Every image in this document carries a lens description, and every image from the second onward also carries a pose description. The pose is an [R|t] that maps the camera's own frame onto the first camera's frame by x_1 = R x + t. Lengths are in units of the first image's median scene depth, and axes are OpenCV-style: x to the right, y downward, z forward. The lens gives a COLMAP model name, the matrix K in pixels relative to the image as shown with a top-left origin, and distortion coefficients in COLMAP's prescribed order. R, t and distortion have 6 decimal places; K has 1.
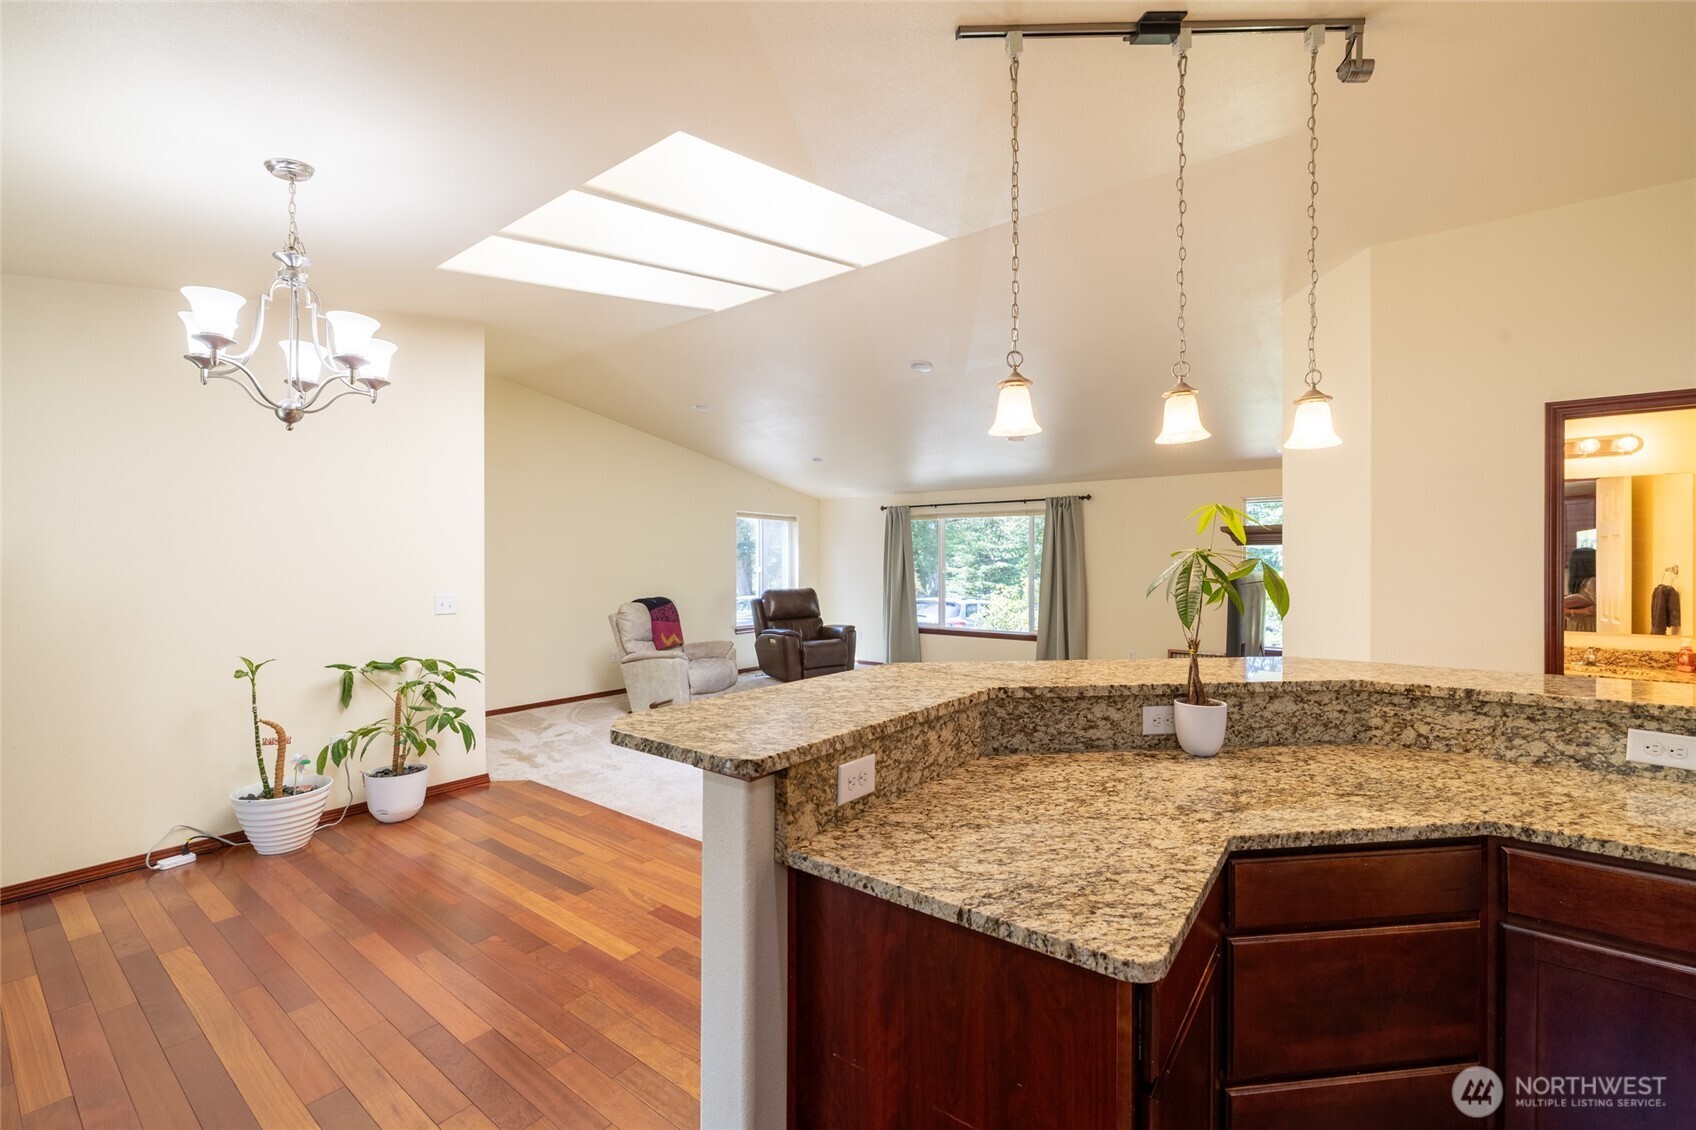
lens RADIAL K [[706.6, 0, 848.0], [0, 706.6, 565.0], [0, 0, 1]] dist [0.001218, 0.000060]
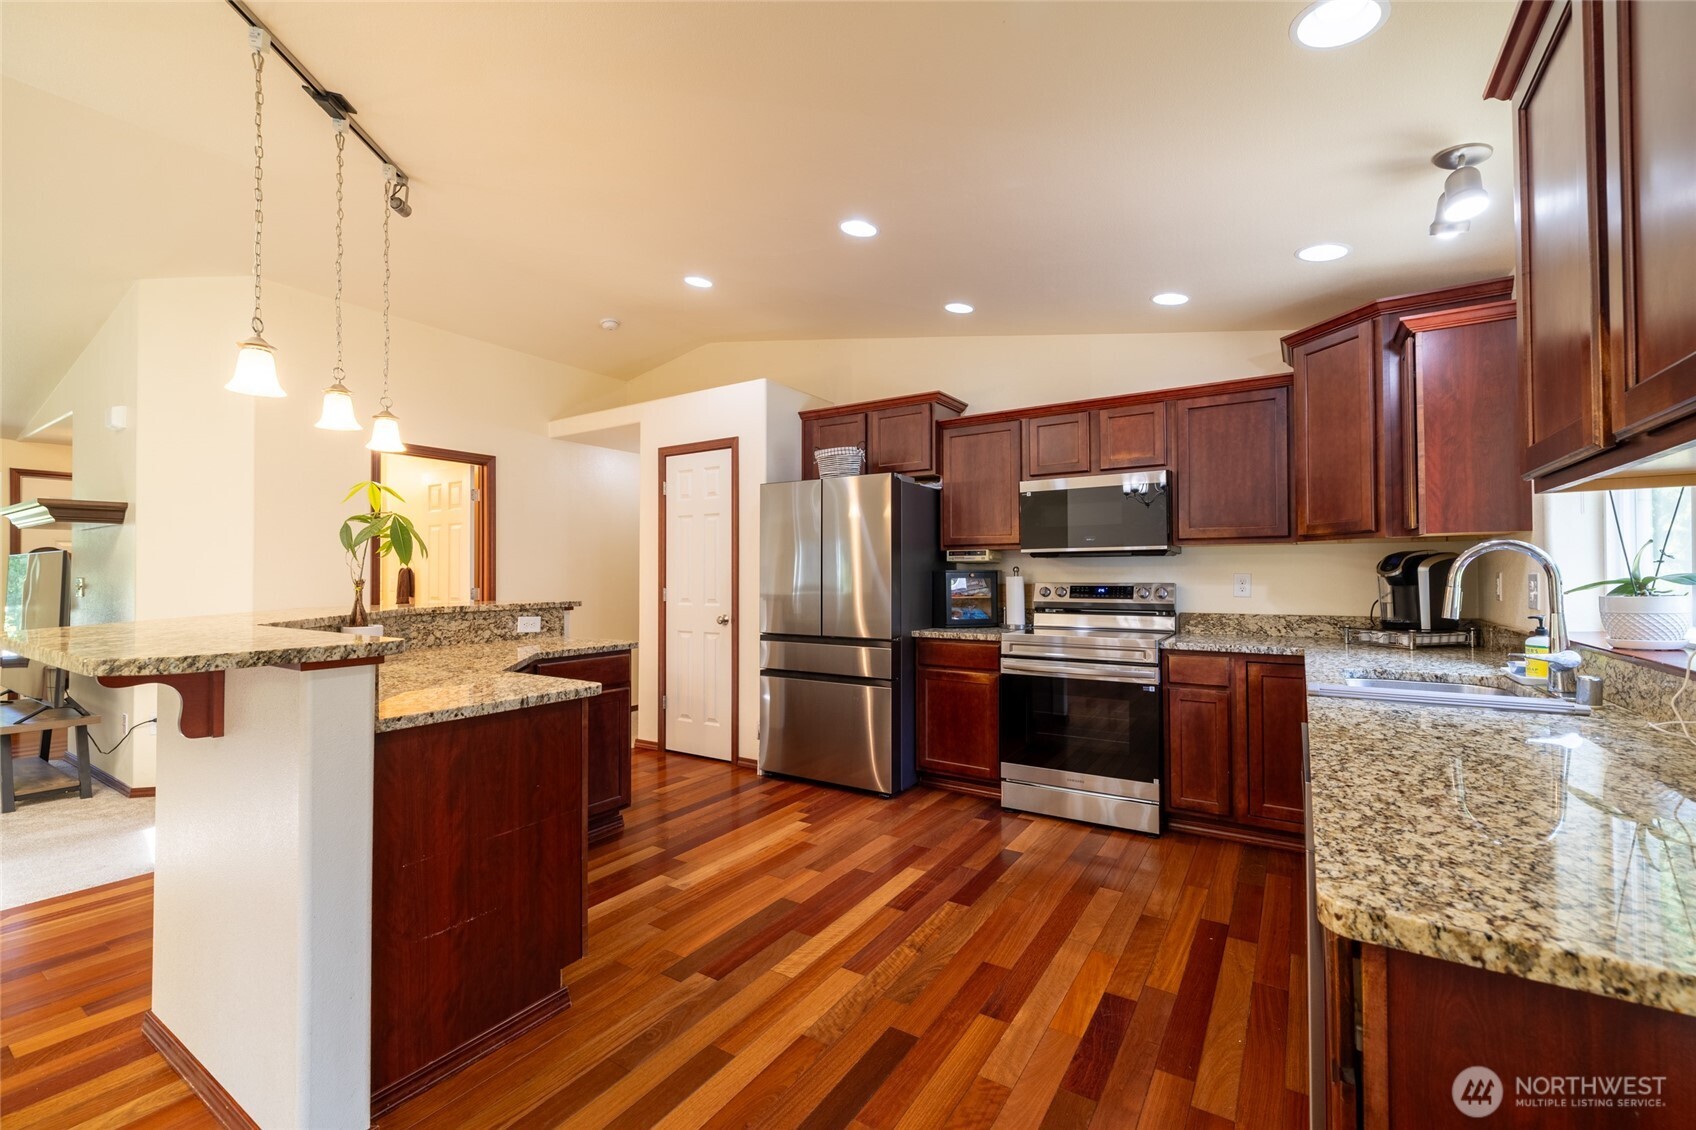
lens RADIAL K [[706.6, 0, 848.0], [0, 706.6, 565.0], [0, 0, 1]] dist [0.001218, 0.000060]
pose [[-0.073116, 0.010537, 0.997268, -1.017259], [0.005358, 0.999934, -0.010172, 0.105778], [-0.997309, 0.004600, -0.073167, 0.191503]]
